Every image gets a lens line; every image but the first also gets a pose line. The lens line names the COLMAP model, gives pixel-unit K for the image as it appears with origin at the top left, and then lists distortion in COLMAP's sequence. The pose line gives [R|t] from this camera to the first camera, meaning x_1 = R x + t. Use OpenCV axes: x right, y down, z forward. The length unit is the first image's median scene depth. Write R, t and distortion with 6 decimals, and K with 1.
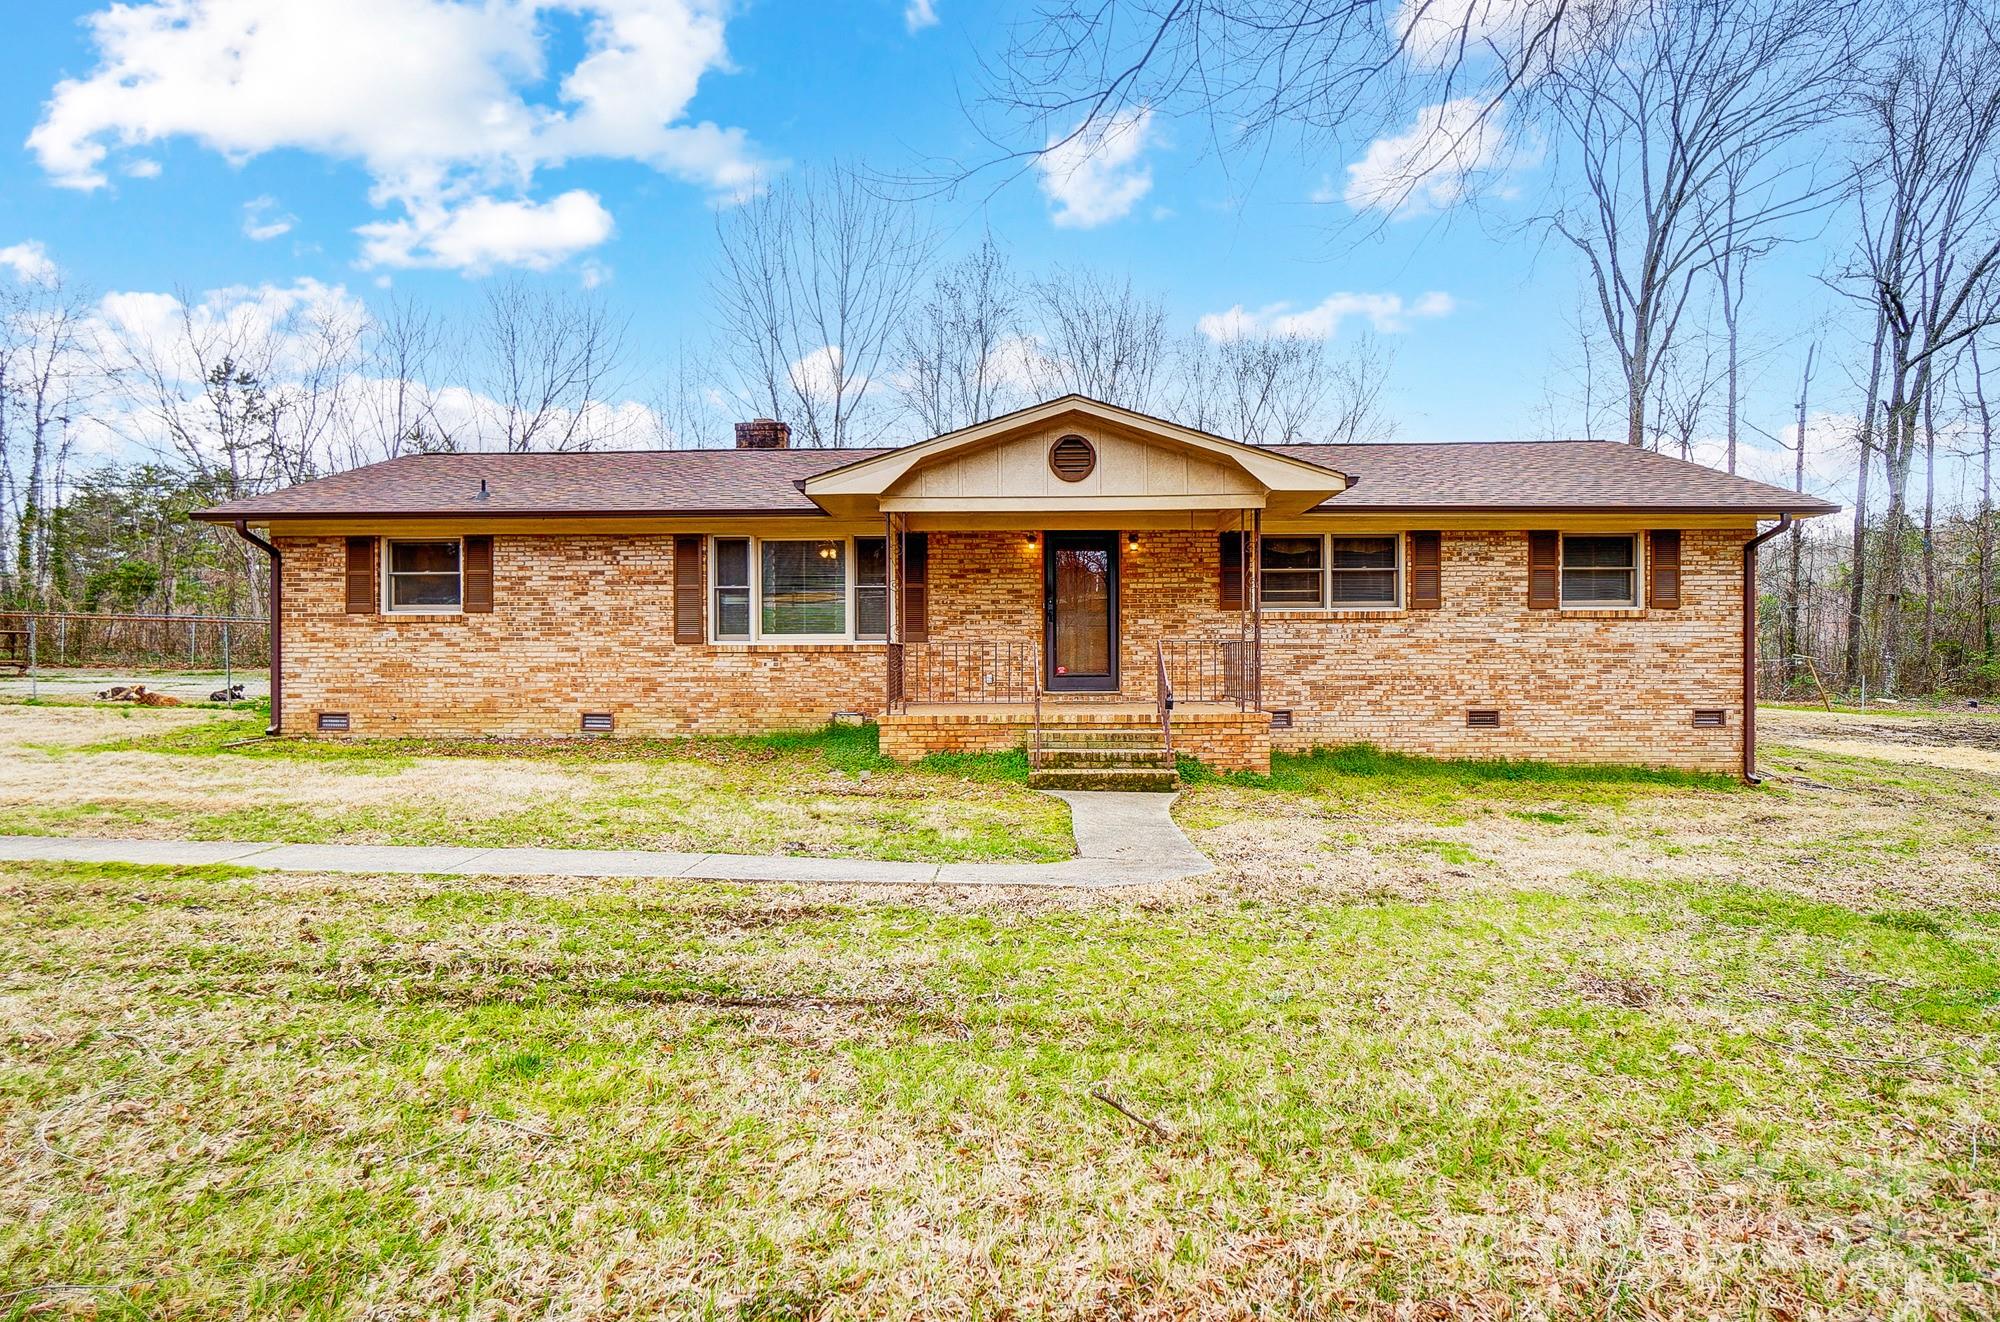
lens RADIAL K [[1103.9, 0, 1004.2], [0, 1103.9, 661.8], [0, 0, 1]] dist [-0.001745, -0.000053]
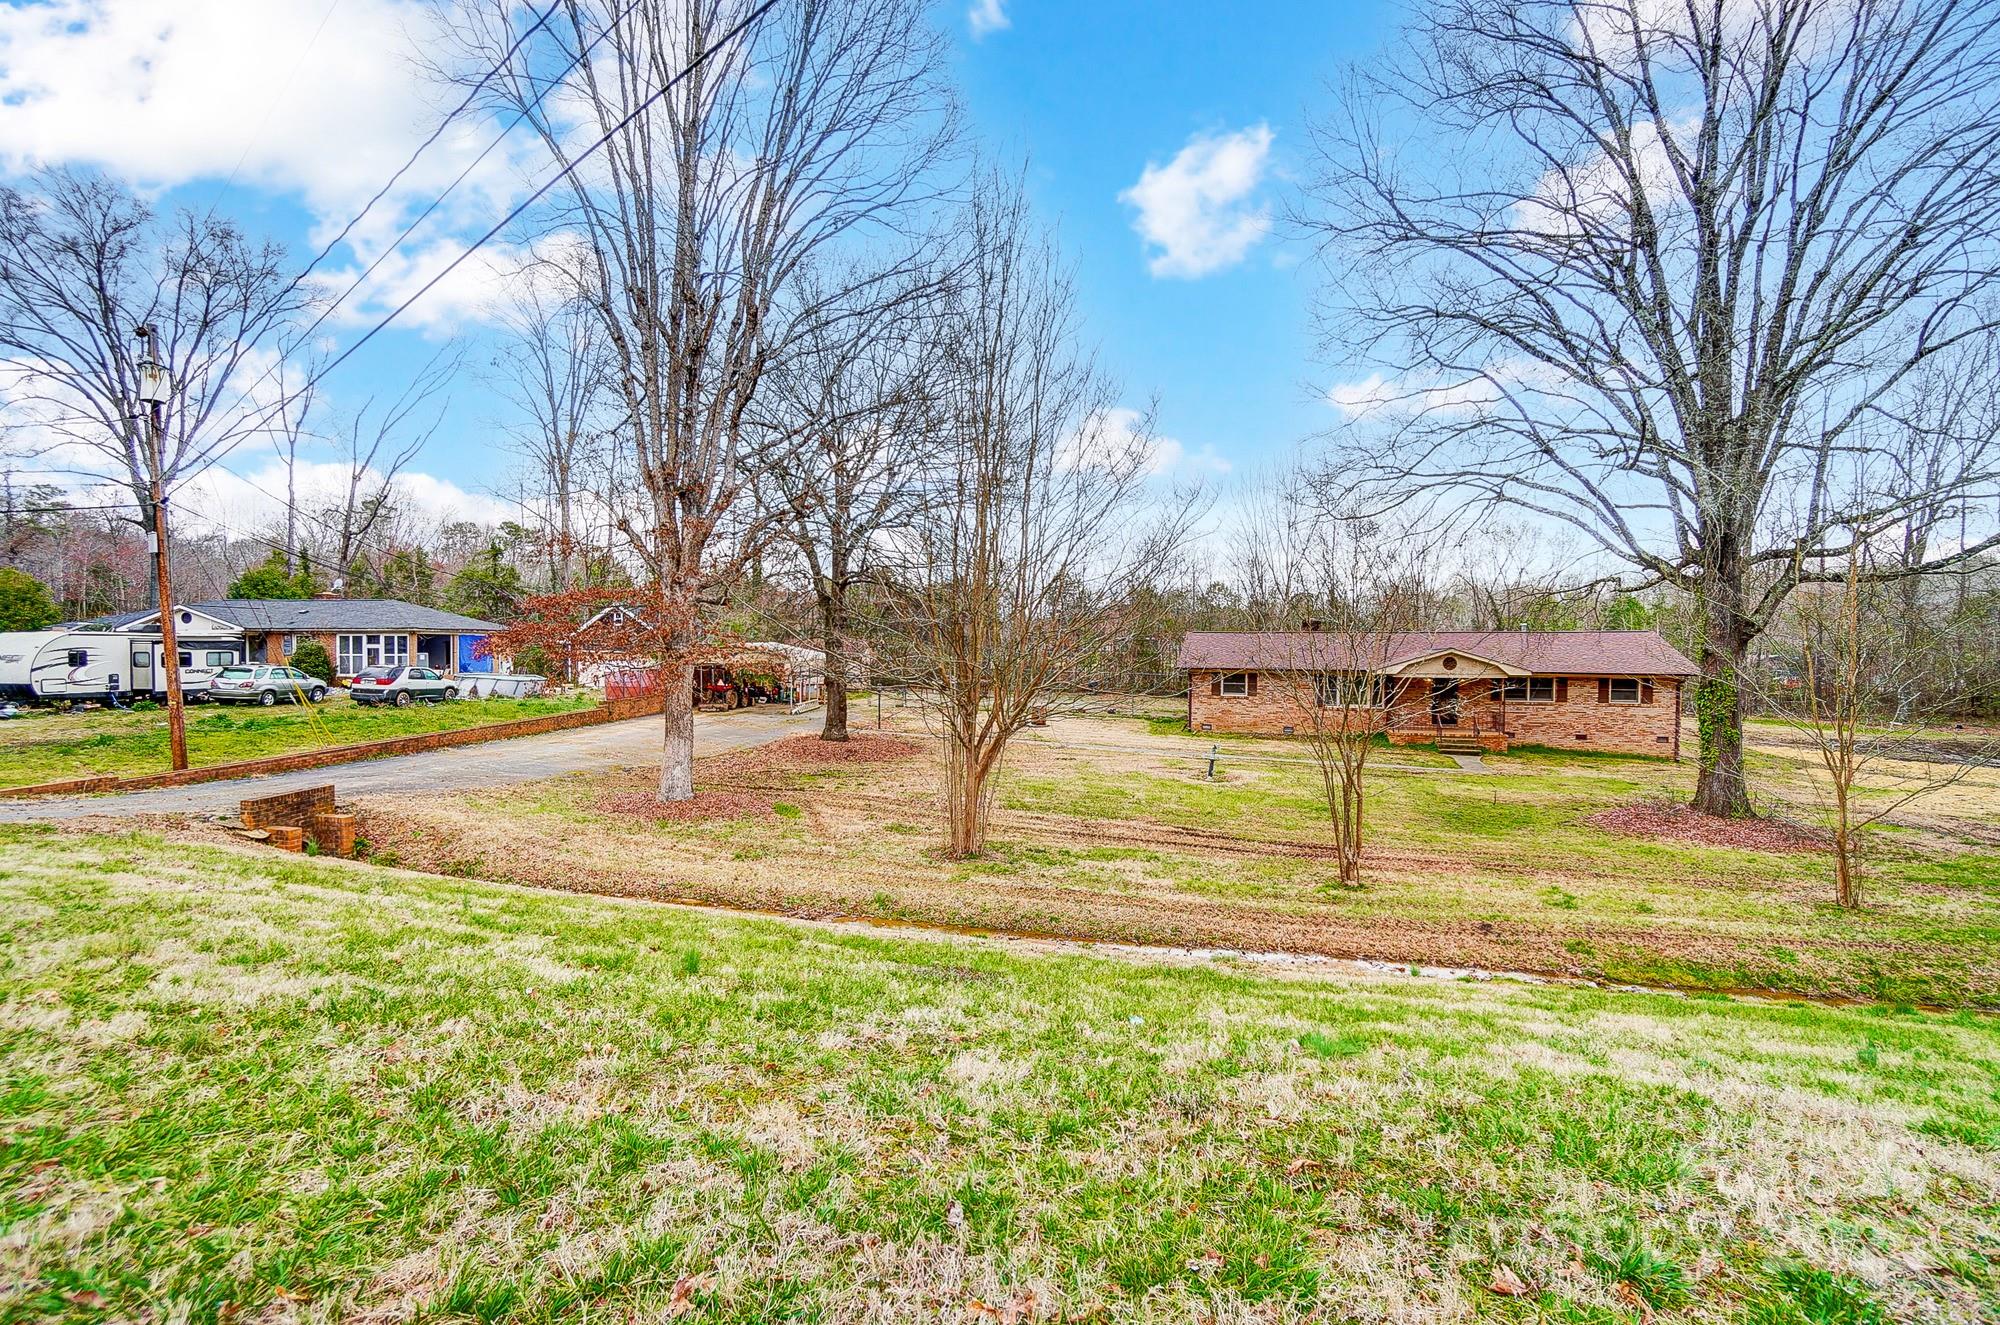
lens RADIAL K [[911.8, 0, 992.4], [0, 911.8, 656.9], [0, 0, 1]] dist [-0.049117, 0.013365]
pose [[0.957954, 0.012633, -0.286644, -0.446934], [-0.010515, 0.999905, 0.008927, -0.182696], [0.286730, -0.005538, 0.957996, -1.925827]]
